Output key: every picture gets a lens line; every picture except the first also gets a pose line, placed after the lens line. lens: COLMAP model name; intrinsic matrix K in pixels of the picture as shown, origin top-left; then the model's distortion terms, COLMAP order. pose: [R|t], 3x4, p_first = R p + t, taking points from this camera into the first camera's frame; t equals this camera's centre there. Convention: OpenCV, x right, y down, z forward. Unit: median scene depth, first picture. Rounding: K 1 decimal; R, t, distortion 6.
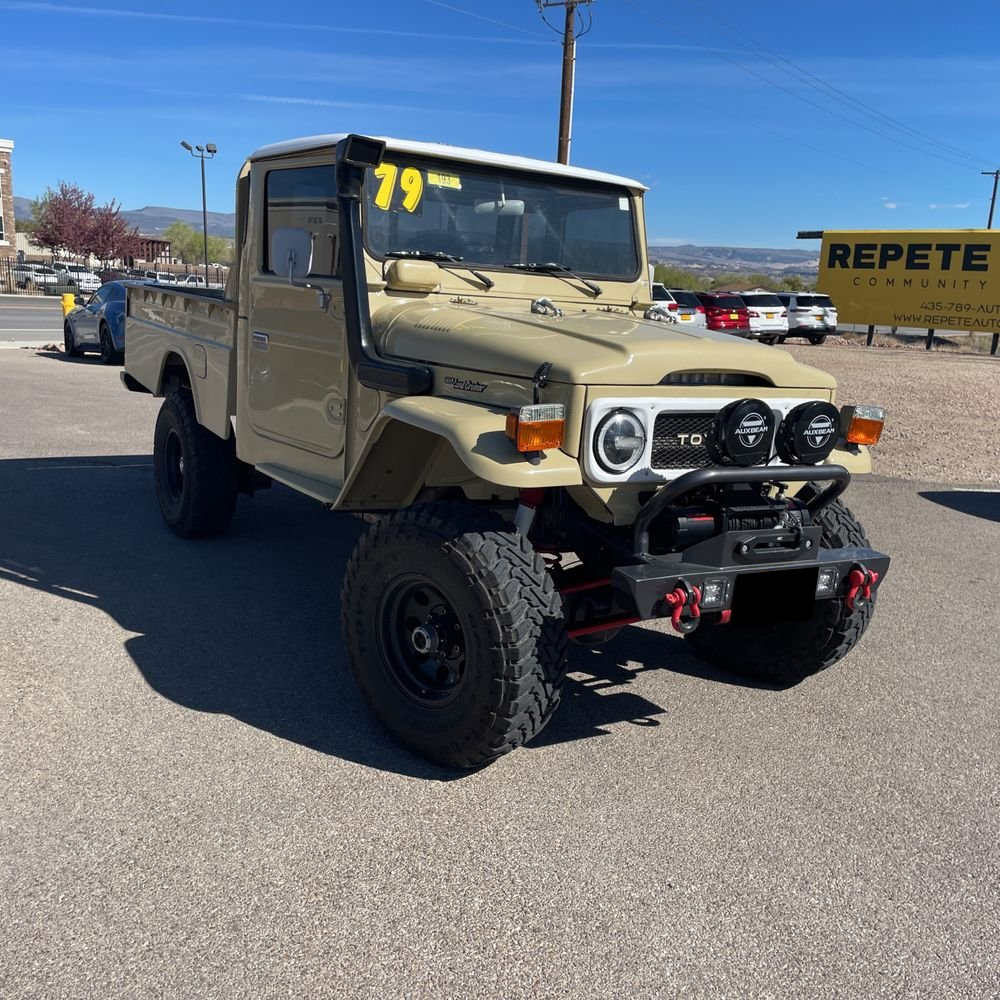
lens RADIAL K [[1011.4, 0, 501.7], [0, 1011.4, 498.7], [0, 0, 1]] dist [0.038823, 0.000000]
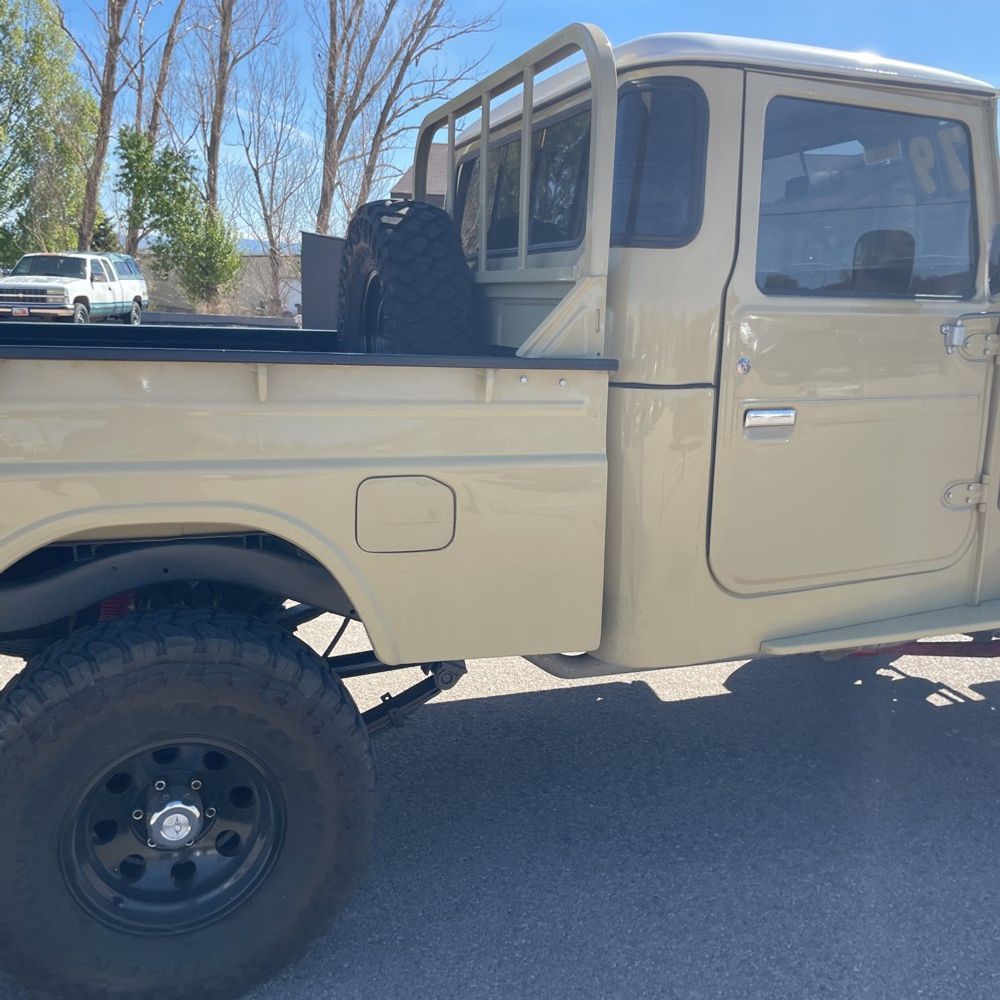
lens RADIAL K [[1013.7, 0, 501.3], [0, 1013.7, 493.6], [0, 0, 1]] dist [0.042991, 0.000000]
pose [[0.220018, -0.243617, 0.944586, -0.842652], [0.188937, 0.960620, 0.203744, -0.274347], [-0.957024, 0.133640, 0.257382, 1.081706]]
